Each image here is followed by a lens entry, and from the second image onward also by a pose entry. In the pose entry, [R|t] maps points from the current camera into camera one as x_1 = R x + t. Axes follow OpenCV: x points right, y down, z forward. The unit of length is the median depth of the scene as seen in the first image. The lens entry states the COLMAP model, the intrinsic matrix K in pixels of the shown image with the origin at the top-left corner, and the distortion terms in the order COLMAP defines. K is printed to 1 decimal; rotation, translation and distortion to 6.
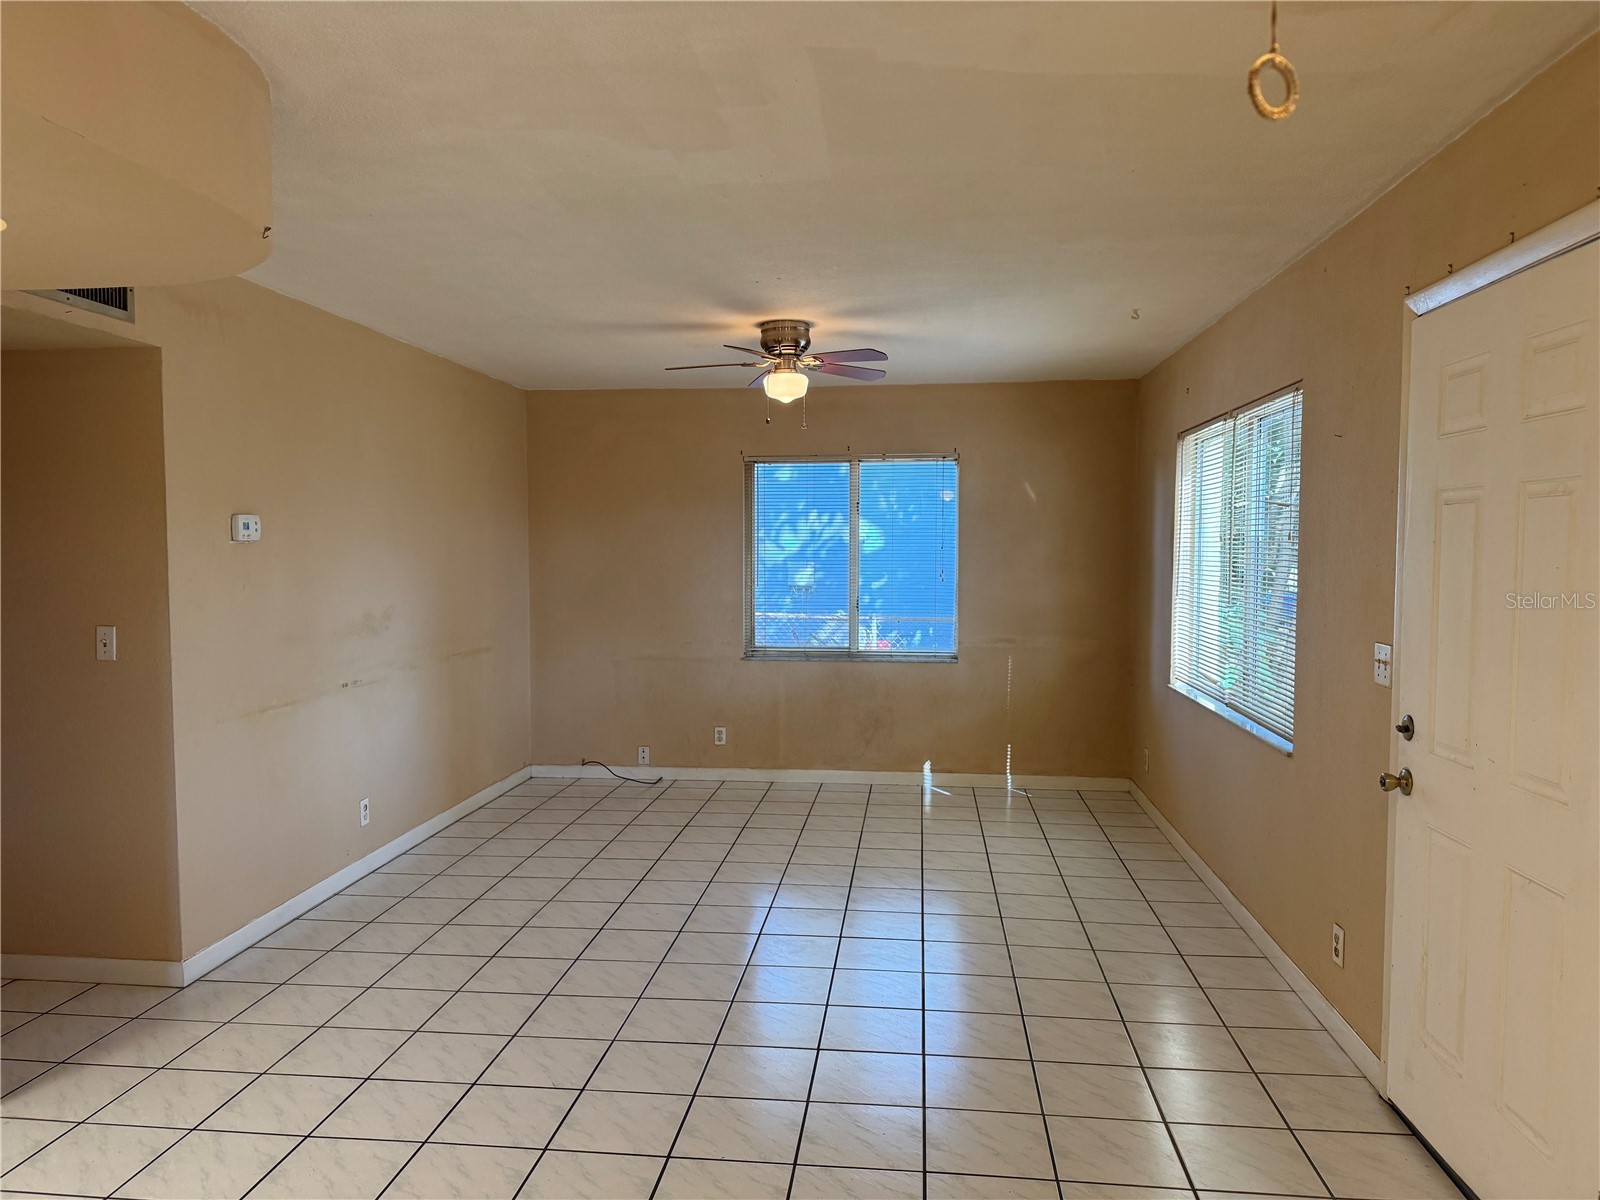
lens RADIAL K [[1110.4, 0, 804.9], [0, 1110.4, 606.7], [0, 0, 1]] dist [0.056365, -0.069069]
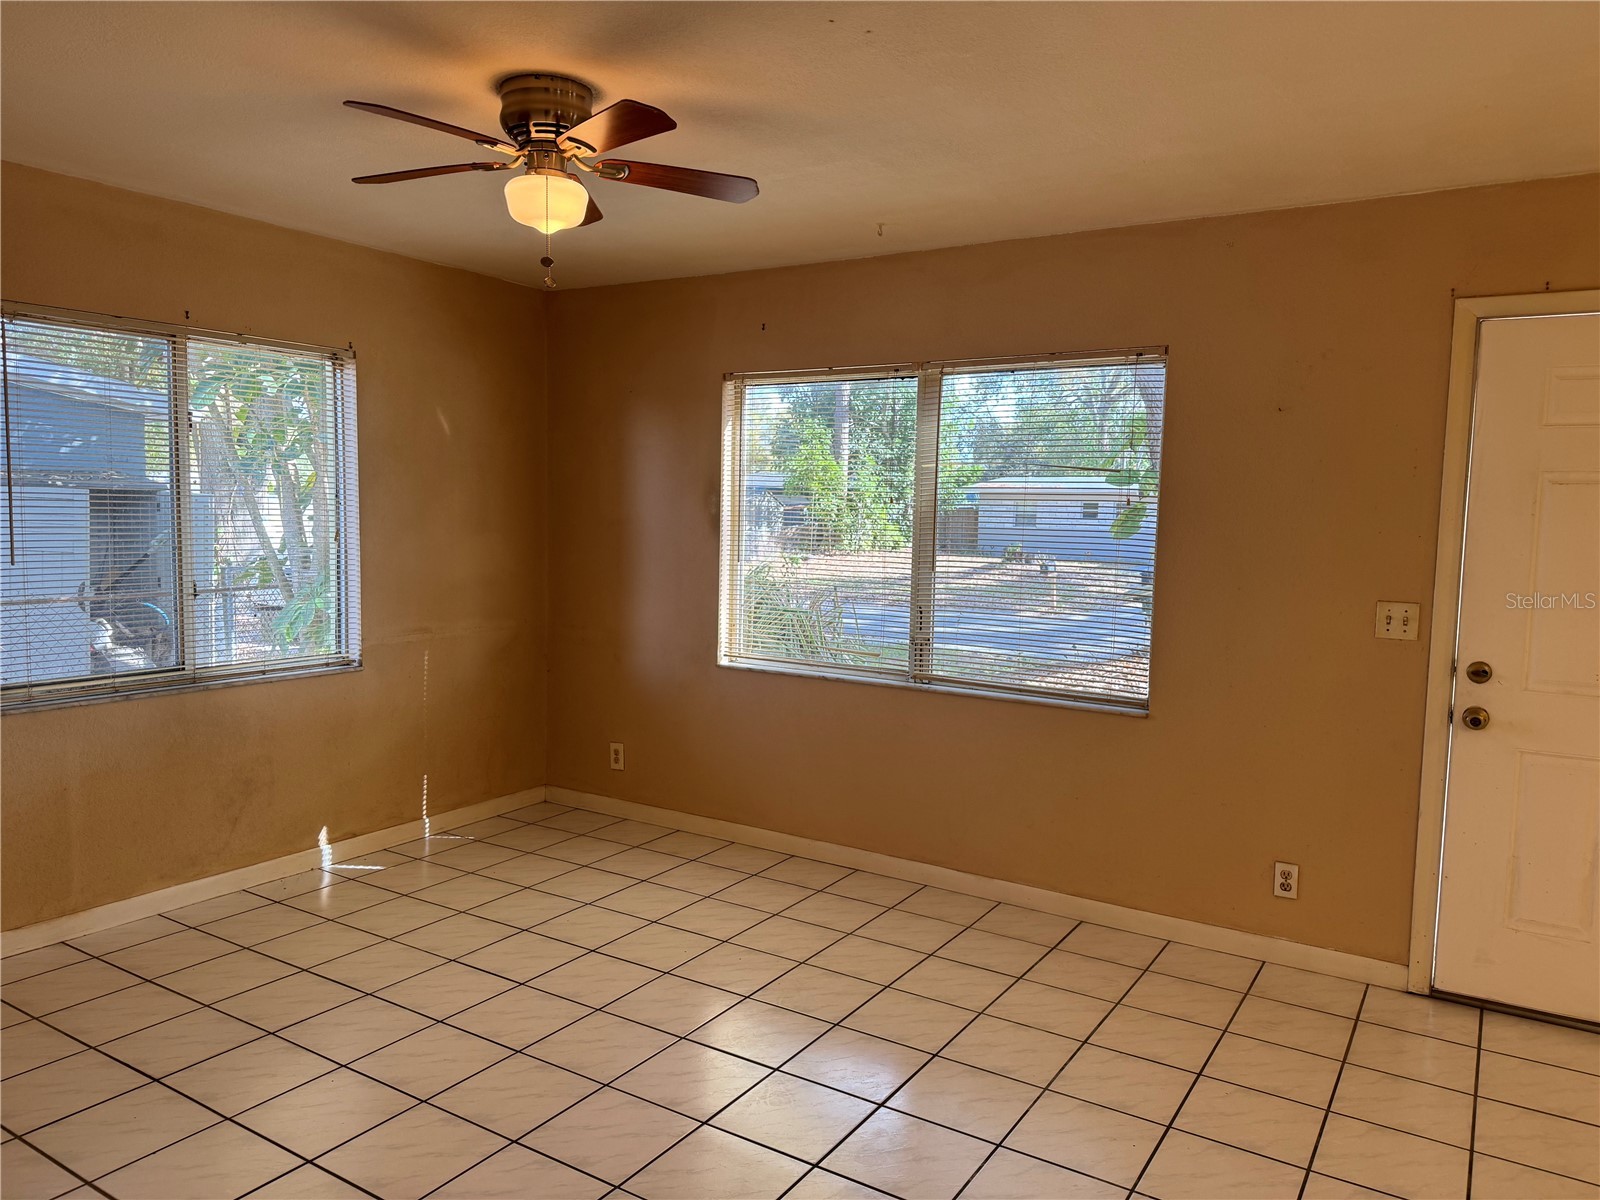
lens RADIAL K [[1110.4, 0, 797.6], [0, 1110.4, 604.3], [0, 0, 1]] dist [0.056365, -0.069069]
pose [[0.444340, -0.070927, 0.893046, -0.479537], [0.029238, 0.997478, 0.064673, -0.034771], [-0.895381, -0.002626, 0.445293, 0.655660]]
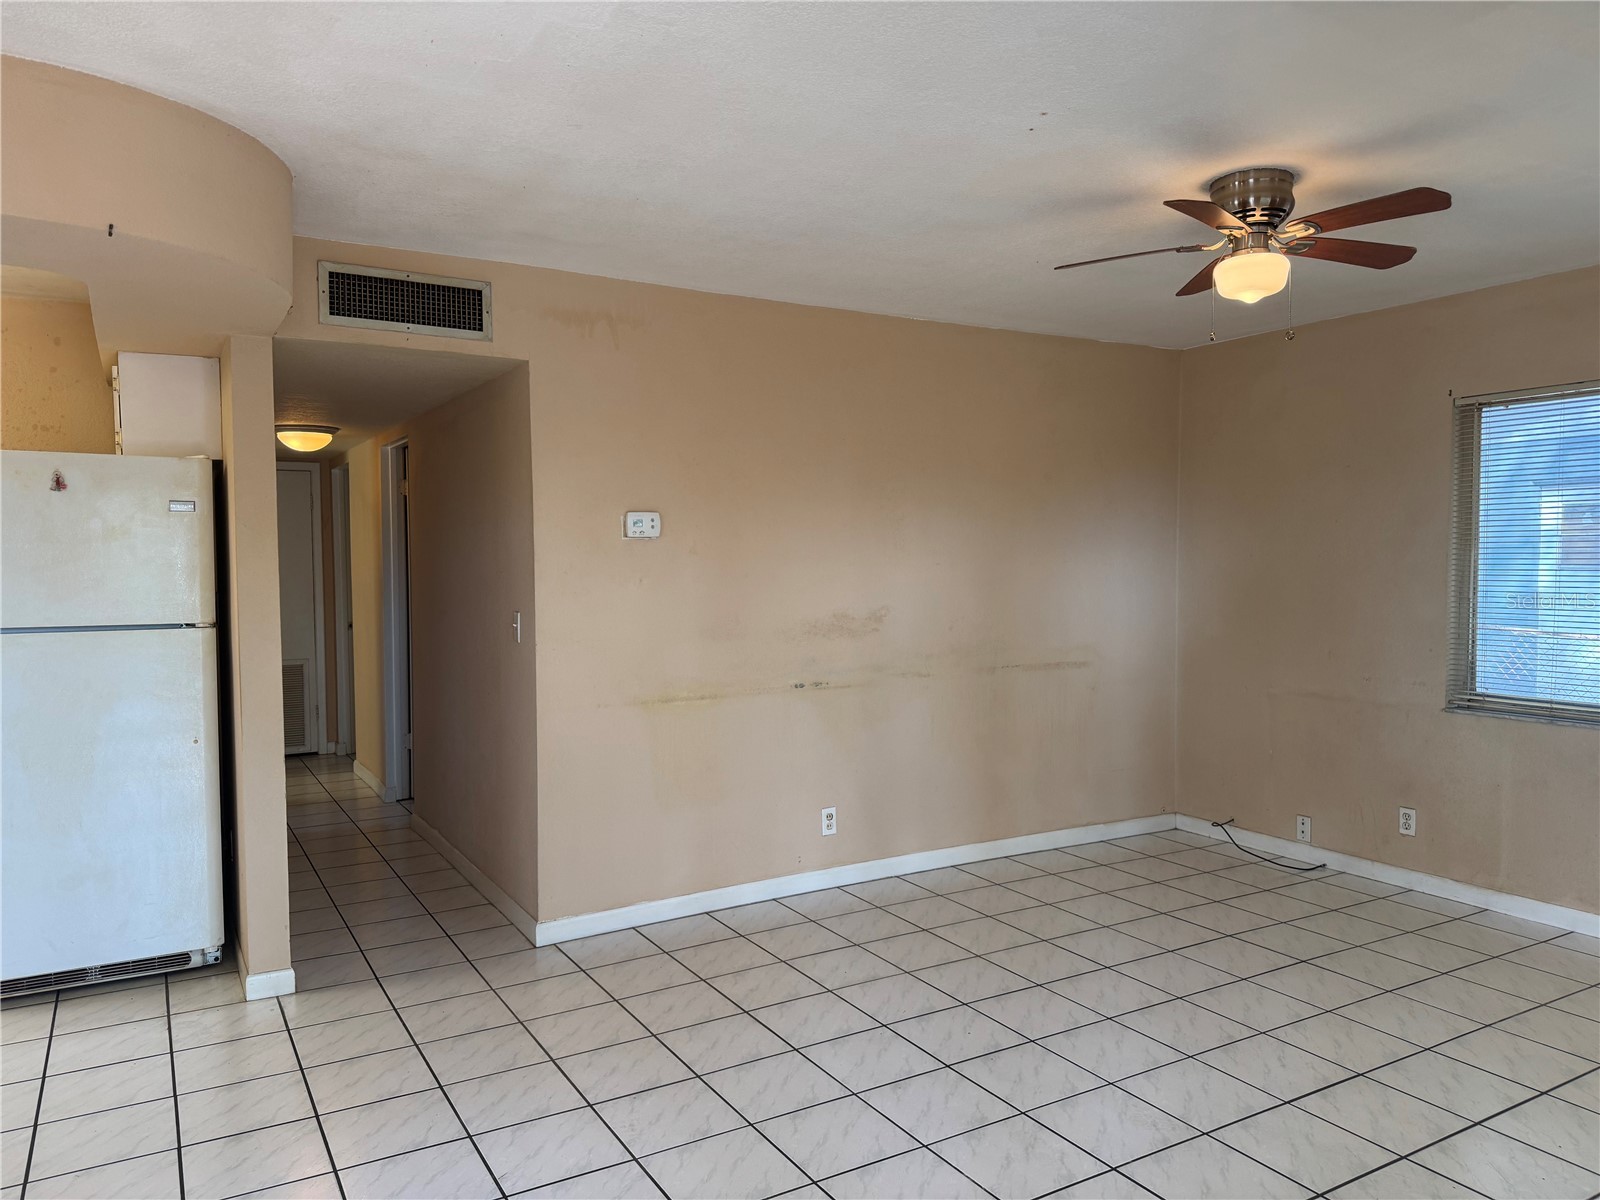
lens RADIAL K [[1110.4, 0, 756.2], [0, 1110.4, 614.4], [0, 0, 1]] dist [0.056365, -0.069069]
pose [[0.587837, 0.048713, -0.807512, 0.335977], [-0.040419, 0.998707, 0.030823, -0.019349], [0.807969, 0.014521, 0.589046, 0.408055]]
